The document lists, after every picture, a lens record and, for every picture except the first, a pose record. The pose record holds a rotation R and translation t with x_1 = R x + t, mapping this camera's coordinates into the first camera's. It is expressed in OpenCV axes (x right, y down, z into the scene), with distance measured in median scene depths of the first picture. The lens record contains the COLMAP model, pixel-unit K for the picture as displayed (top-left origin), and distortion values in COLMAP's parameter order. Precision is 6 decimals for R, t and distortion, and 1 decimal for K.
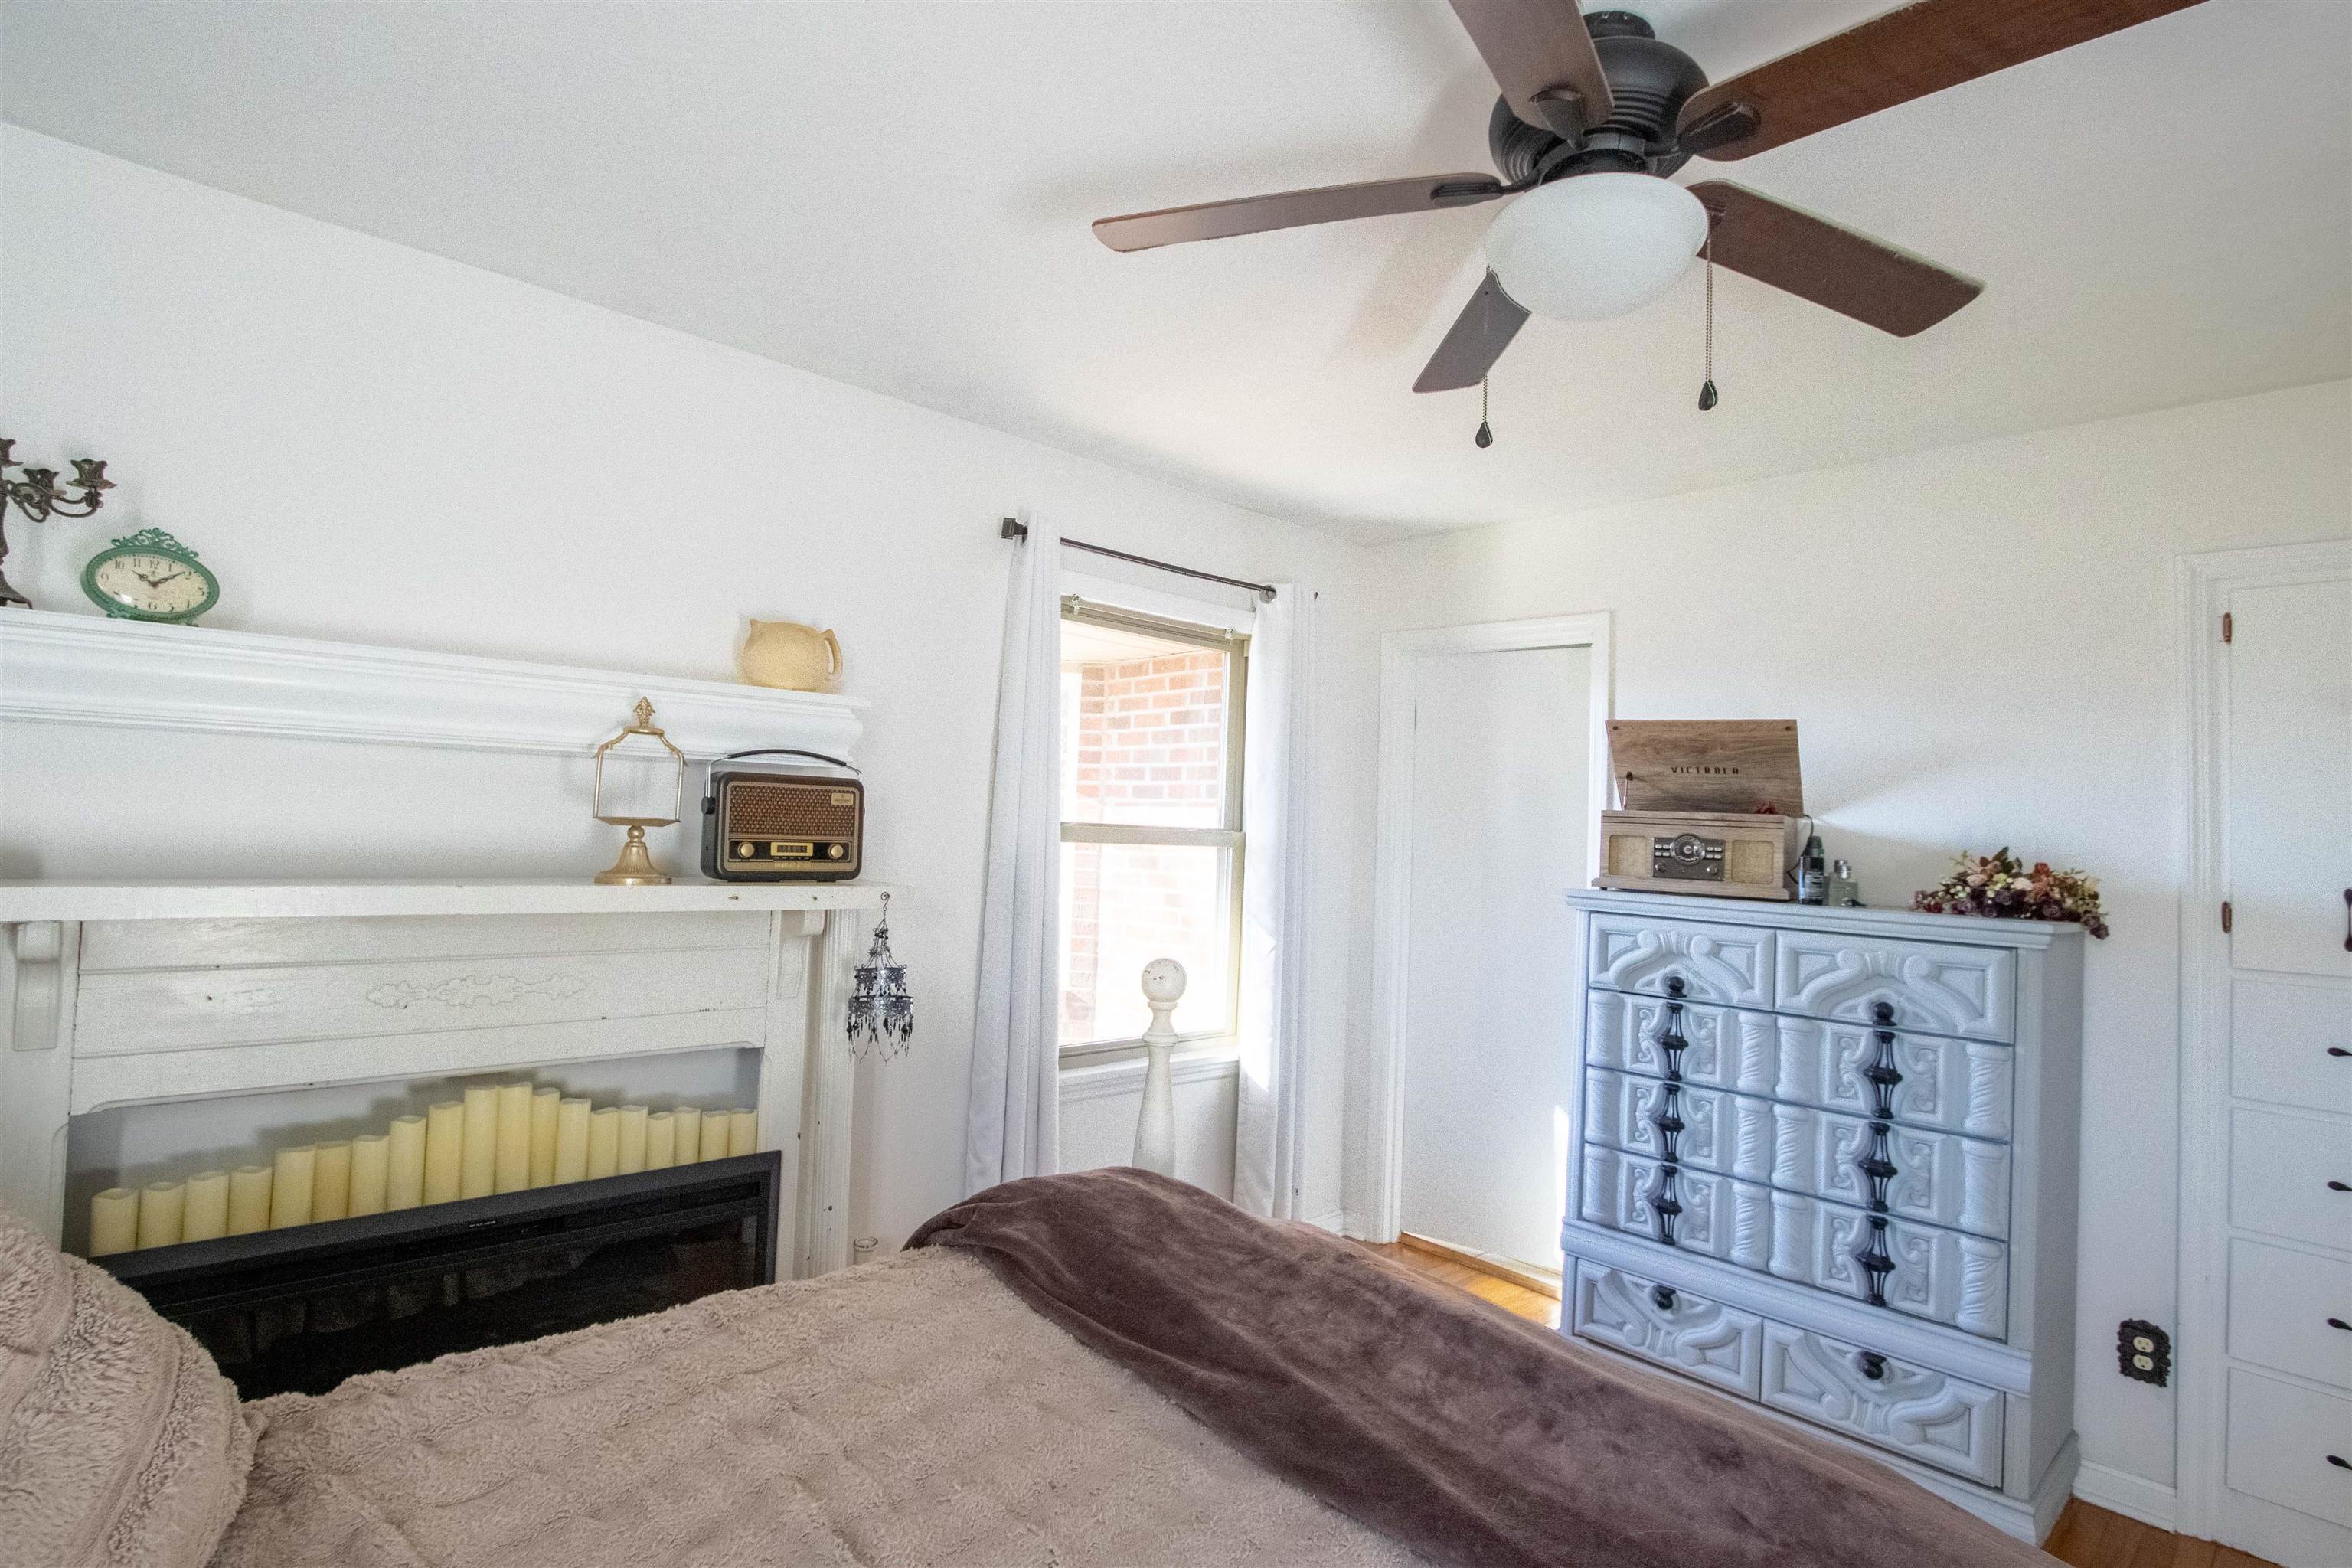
lens RADIAL K [[1196.2, 0, 1176.9], [0, 1196.2, 794.7], [0, 0, 1]] dist [-0.003843, -0.000399]
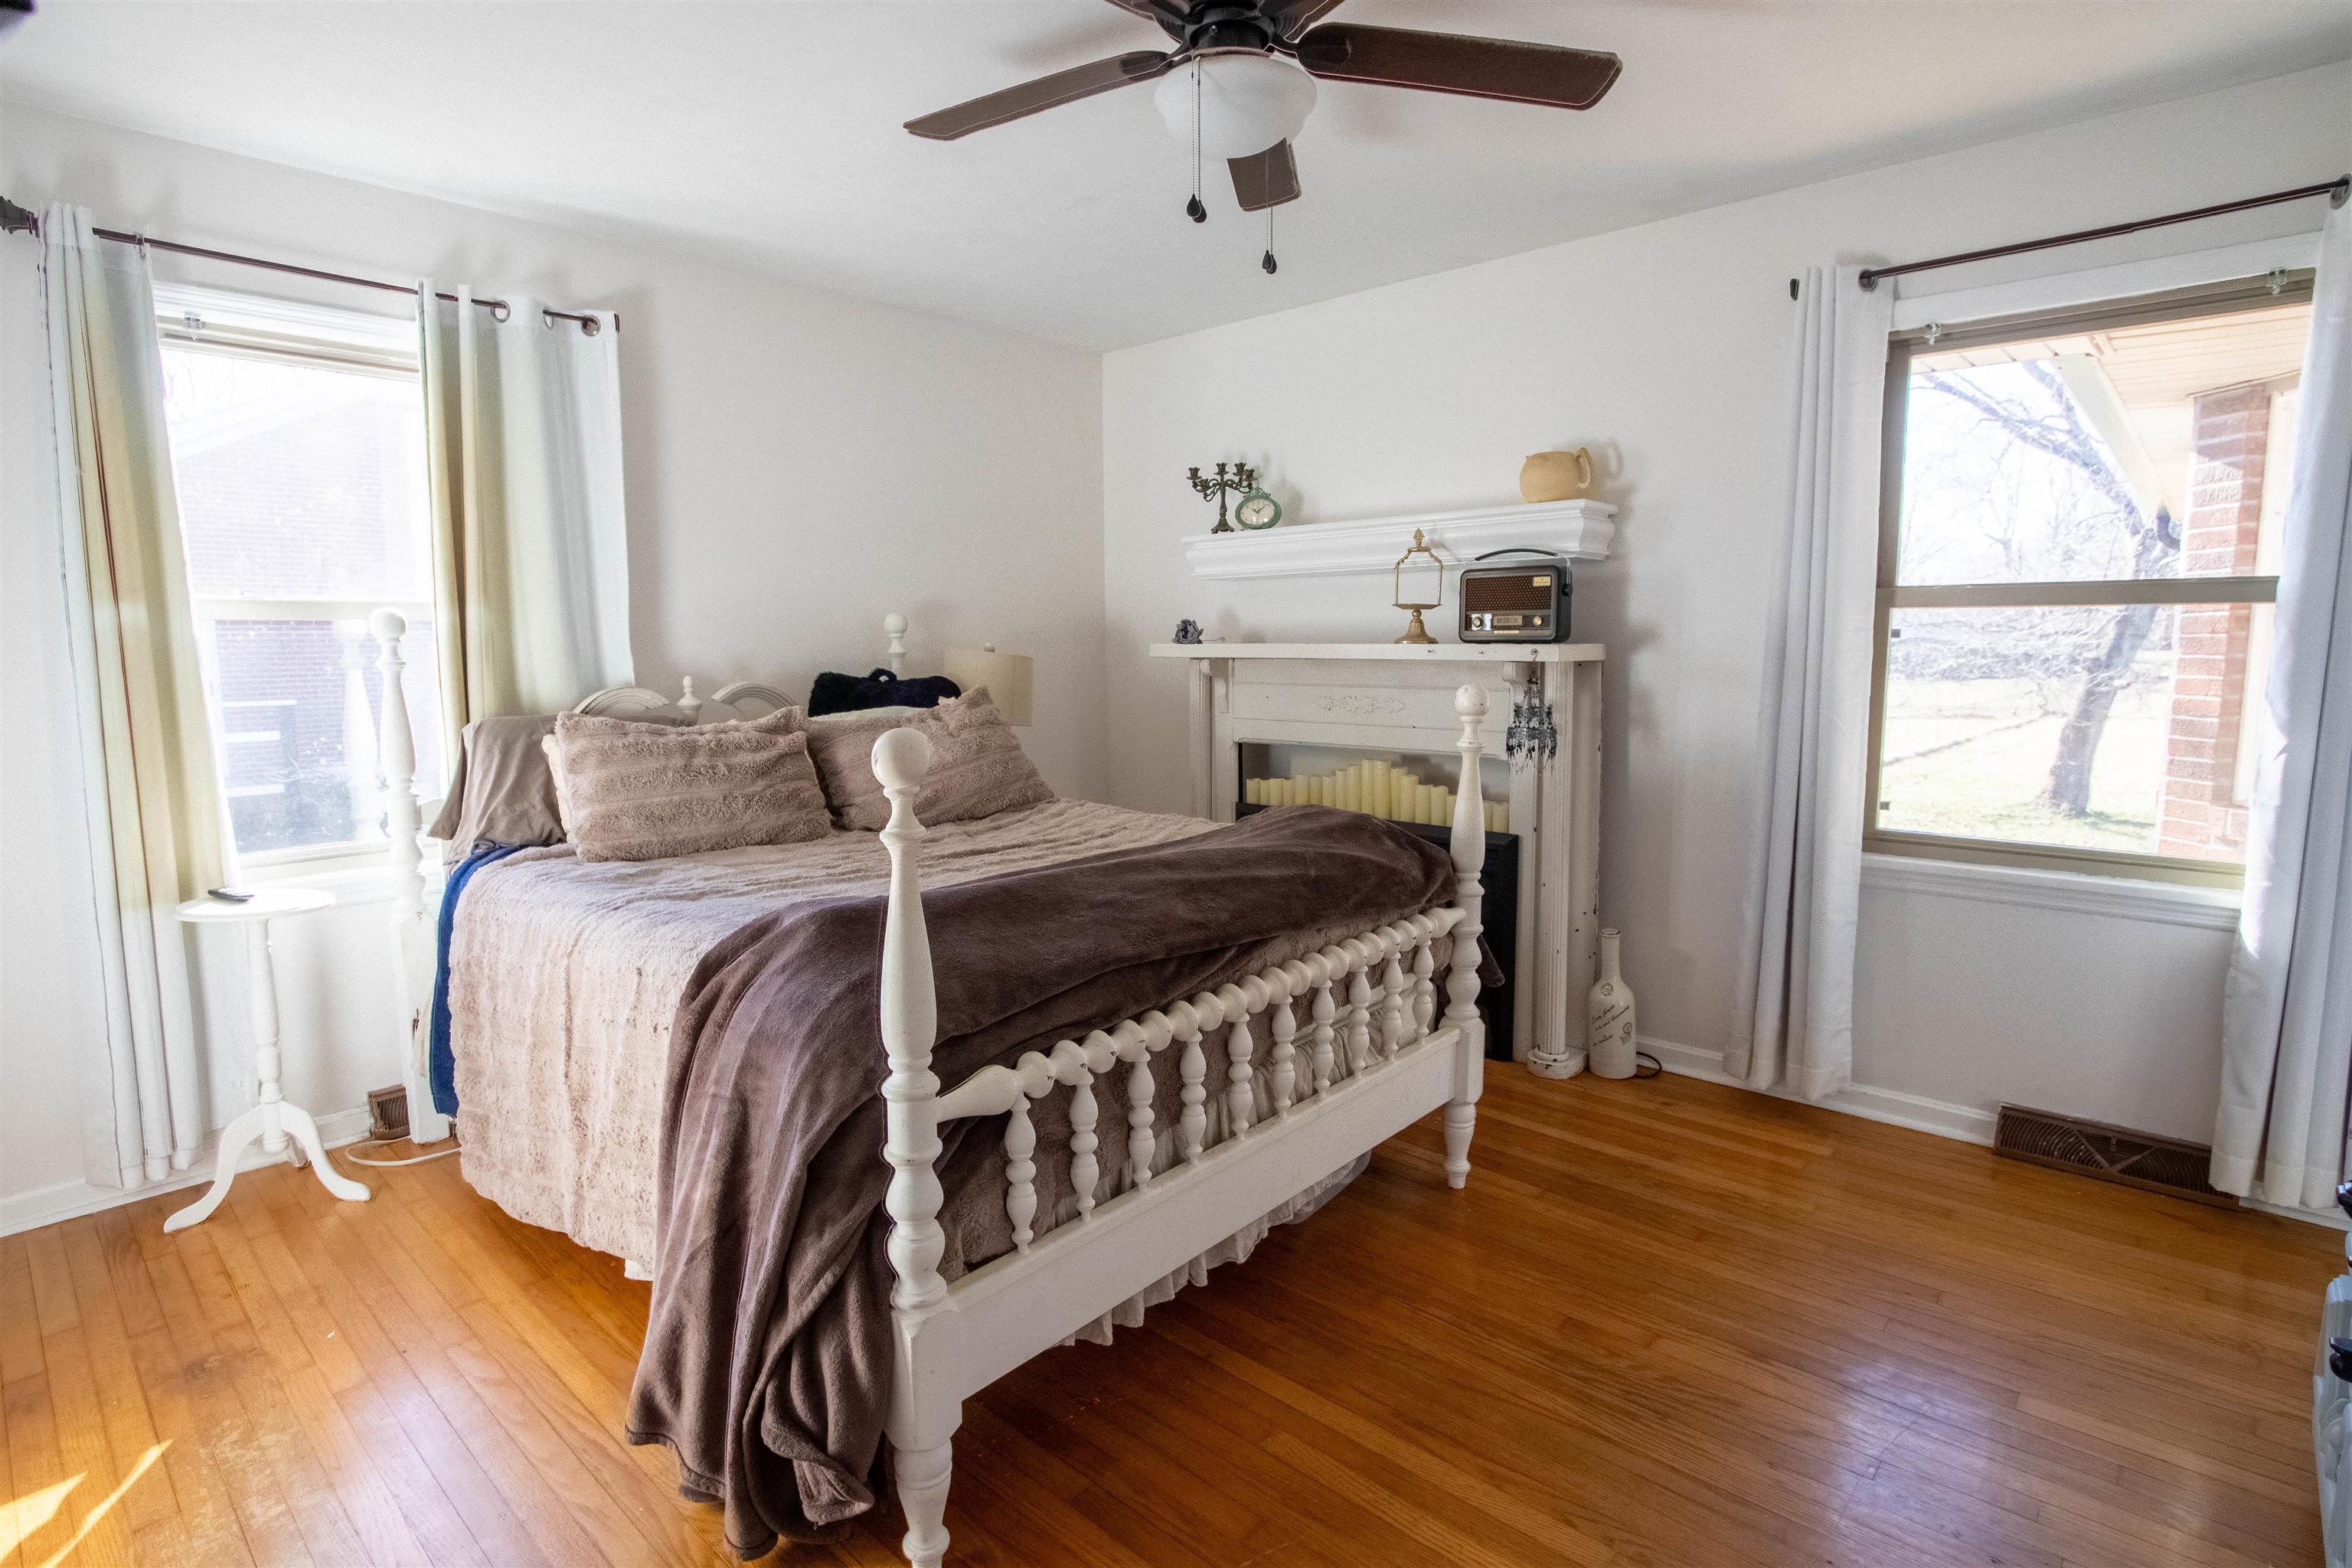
lens RADIAL K [[1196.2, 0, 1174.4], [0, 1196.2, 773.8], [0, 0, 1]] dist [-0.003843, -0.000399]
pose [[0.046465, 0.075553, -0.996059, 1.125064], [0.037942, 0.996283, 0.077340, 0.106712], [0.998199, -0.041386, 0.043426, 0.576408]]
